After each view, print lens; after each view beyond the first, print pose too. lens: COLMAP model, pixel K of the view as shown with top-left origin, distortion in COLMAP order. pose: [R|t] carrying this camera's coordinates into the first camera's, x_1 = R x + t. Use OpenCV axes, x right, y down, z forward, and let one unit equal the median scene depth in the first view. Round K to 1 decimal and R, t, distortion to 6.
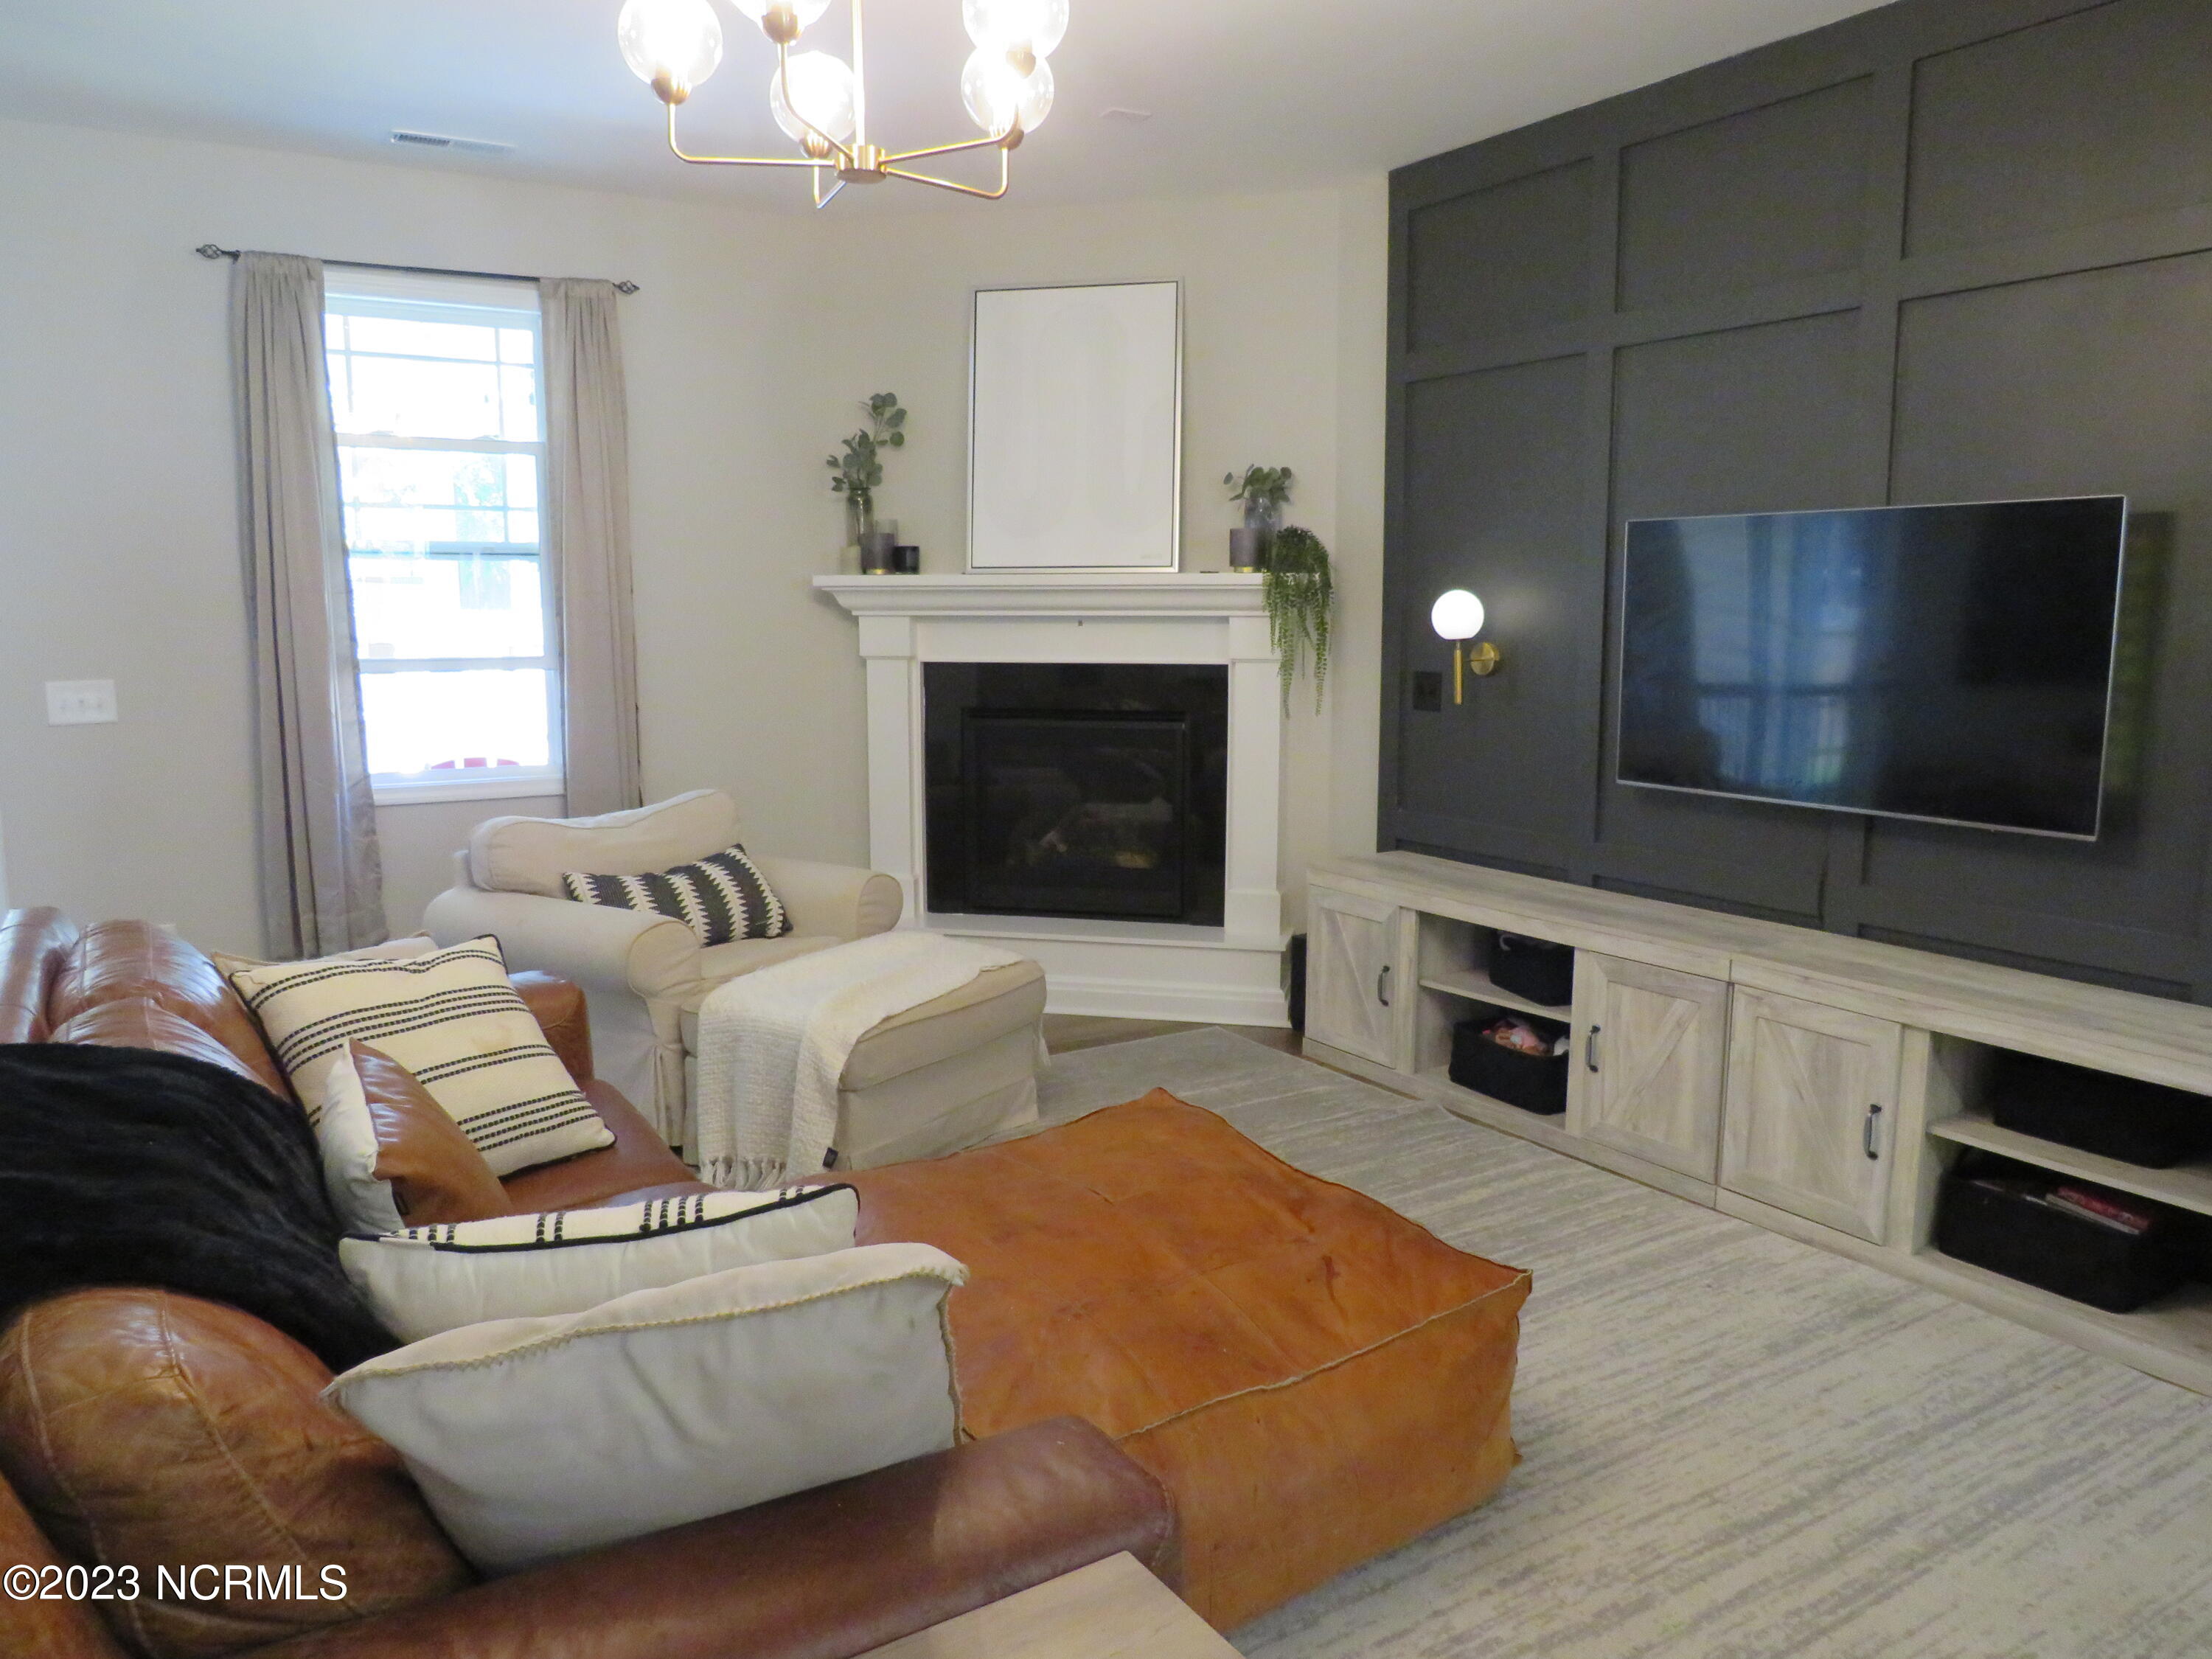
lens RADIAL K [[1553.2, 0, 1109.7], [0, 1553.2, 832.0], [0, 0, 1]] dist [-0.037800, 0.012187]
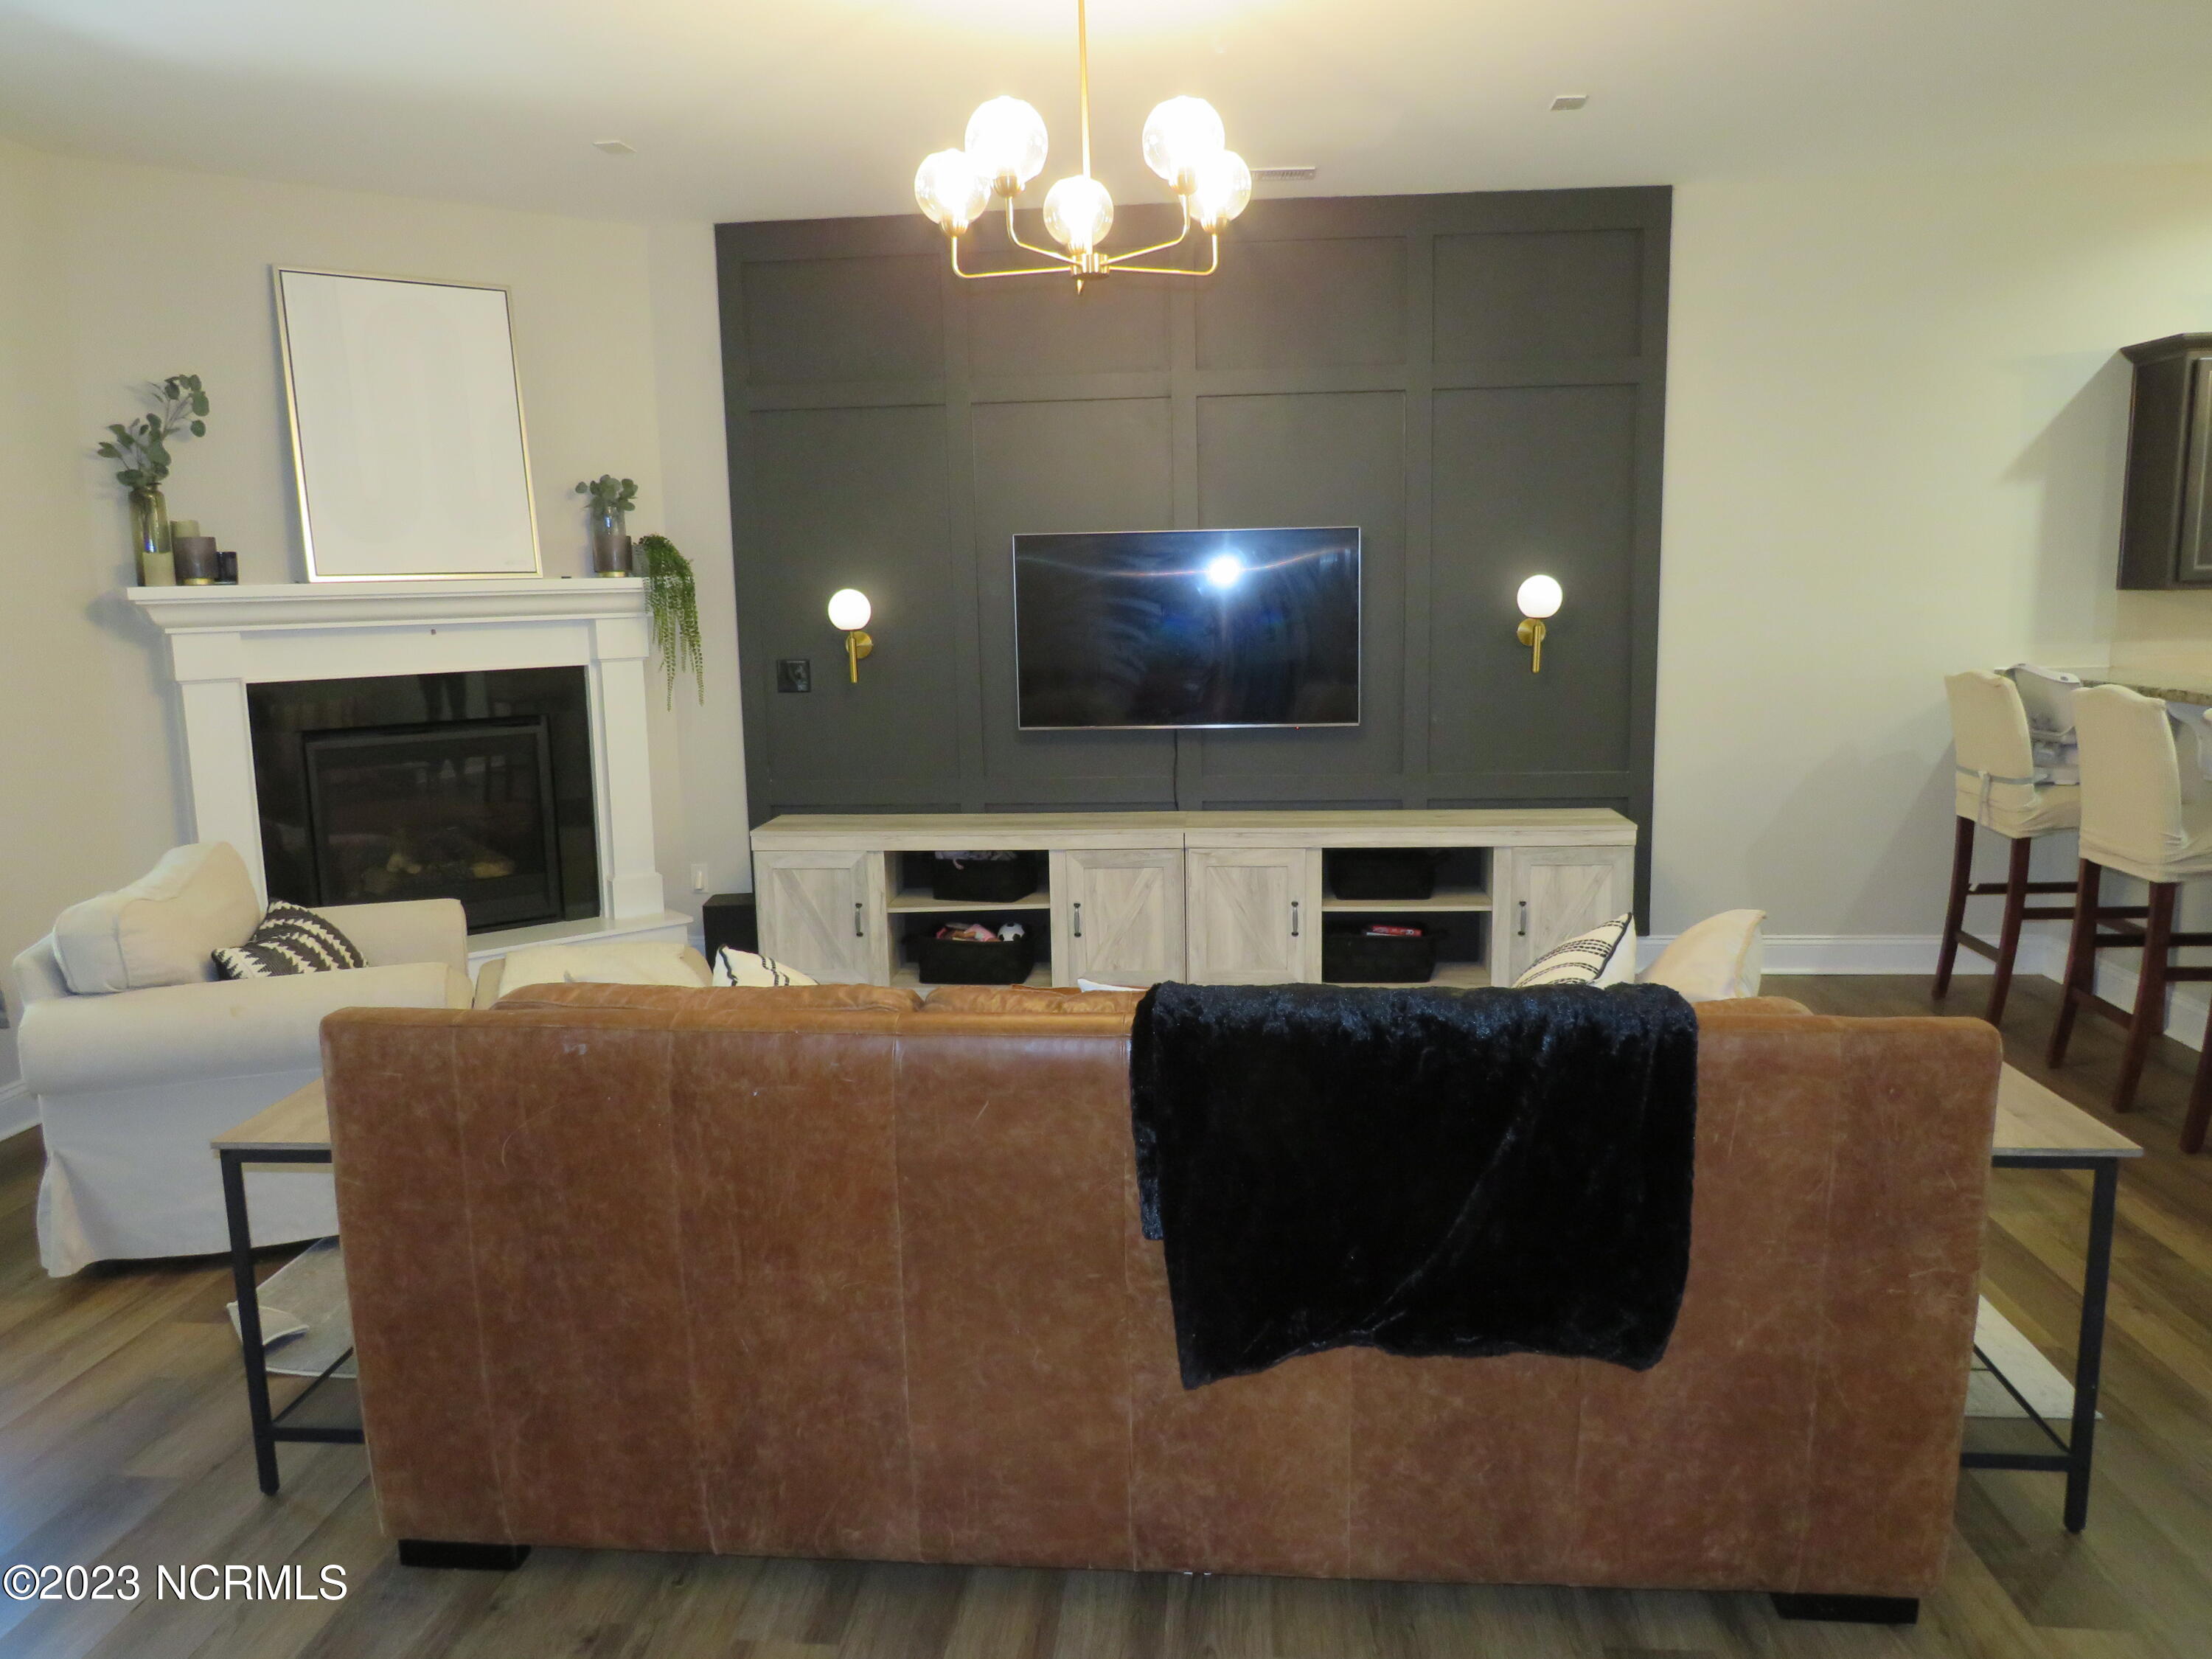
lens RADIAL K [[1553.2, 0, 1124.4], [0, 1553.2, 830.9], [0, 0, 1]] dist [-0.037800, 0.012187]
pose [[0.596408, -0.138484, 0.790645, -0.602393], [0.135750, 0.988218, 0.070689, -0.024473], [-0.791119, 0.065171, 0.608180, 0.096911]]
